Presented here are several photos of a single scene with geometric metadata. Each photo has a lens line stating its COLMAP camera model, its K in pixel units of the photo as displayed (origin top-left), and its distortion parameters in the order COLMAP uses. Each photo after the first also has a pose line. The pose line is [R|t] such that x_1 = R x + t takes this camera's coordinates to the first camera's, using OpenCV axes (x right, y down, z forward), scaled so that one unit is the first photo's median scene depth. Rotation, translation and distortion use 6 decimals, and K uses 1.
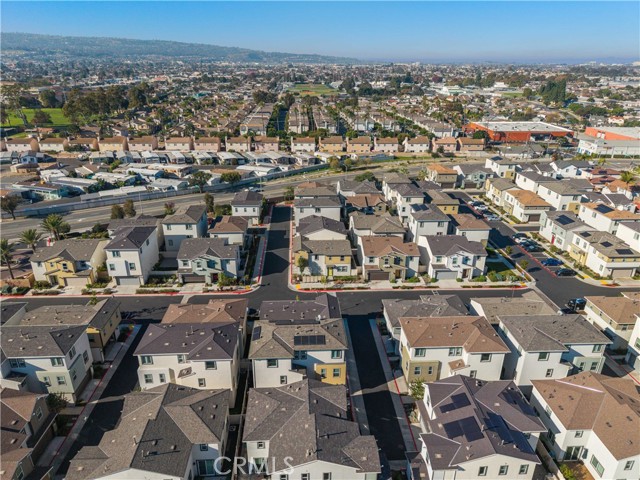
lens RADIAL K [[426.7, 0, 320.0], [0, 426.7, 240.0], [0, 0, 1]] dist [0.046272, -0.050806]
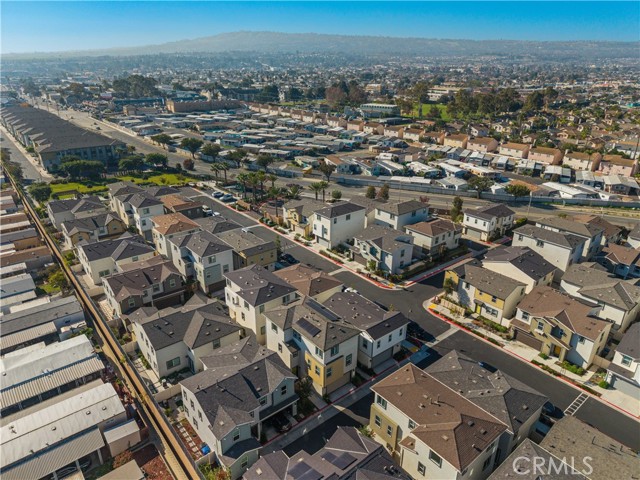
lens RADIAL K [[426.7, 0, 320.0], [0, 426.7, 240.0], [0, 0, 1]] dist [0.046272, -0.050806]
pose [[0.592582, 0.308390, -0.744138, 0.423897], [-0.314571, 0.939052, 0.138663, -0.071416], [0.741547, 0.151915, 0.653476, 0.188714]]
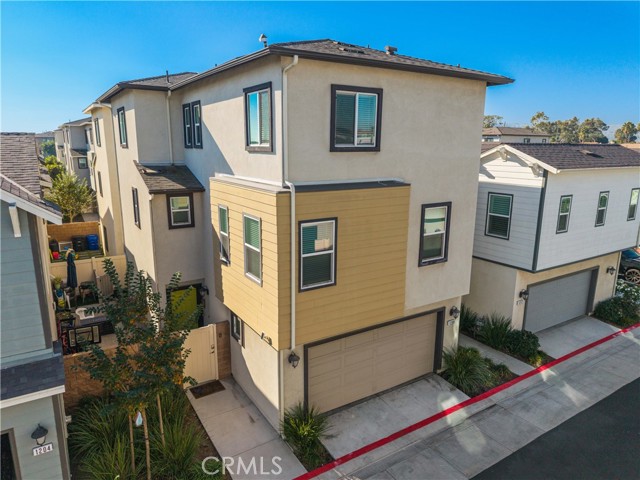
lens RADIAL K [[426.7, 0, 320.0], [0, 426.7, 240.0], [0, 0, 1]] dist [0.046272, -0.050806]
pose [[0.481382, 0.181003, -0.857619, 0.121288], [-0.337690, 0.941213, 0.009100, 0.181677], [0.808849, 0.285229, 0.514206, 0.573301]]
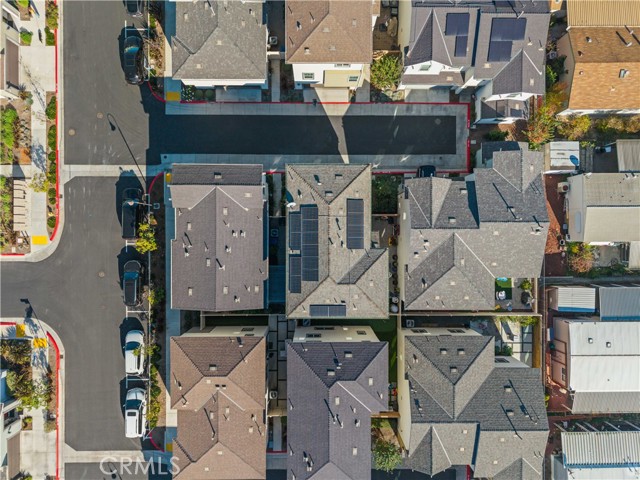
lens RADIAL K [[435.7, 0, 320.0], [0, 435.7, 240.0], [0, 0, 1]] dist [0.000193, -0.000079]
pose [[0.056085, -0.998356, -0.011844, -0.026095], [0.374215, 0.010022, 0.927288, -0.220086], [-0.925645, -0.056439, 0.374161, 0.492034]]
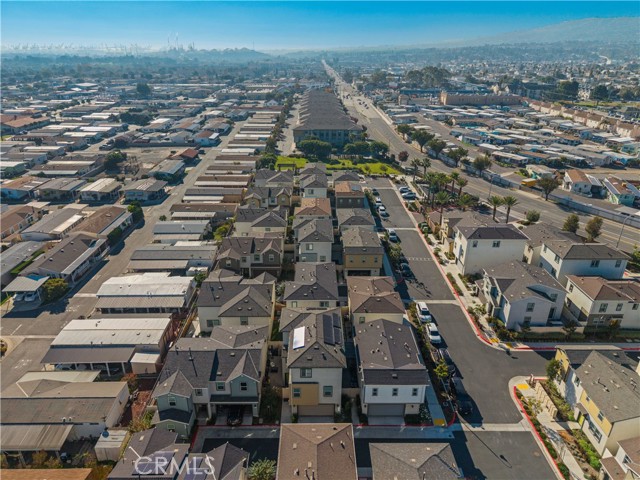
lens RADIAL K [[426.7, 0, 320.0], [0, 426.7, 240.0], [0, 0, 1]] dist [0.046272, -0.050806]
pose [[-0.043412, 0.398065, -0.916330, 0.469059], [-0.393412, 0.836277, 0.381927, -0.206552], [0.918337, 0.377075, 0.120299, 0.510275]]
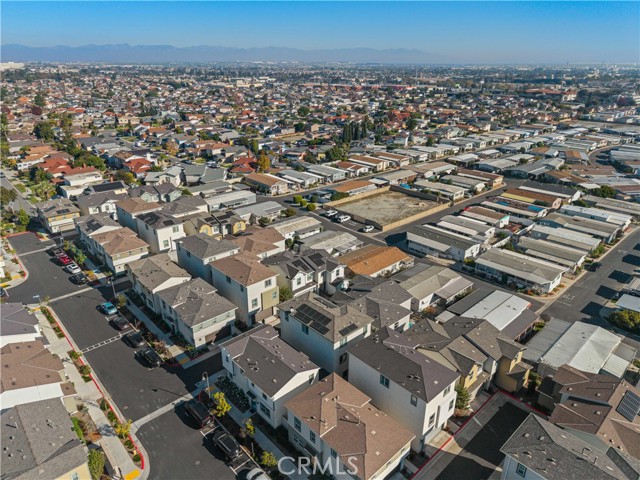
lens RADIAL K [[426.7, 0, 320.0], [0, 426.7, 240.0], [0, 0, 1]] dist [0.046272, -0.050806]
pose [[-0.635992, -0.310394, 0.706520, -0.474917], [0.286836, 0.754863, 0.589836, -0.354541], [-0.716407, 0.577786, -0.391054, 0.827060]]
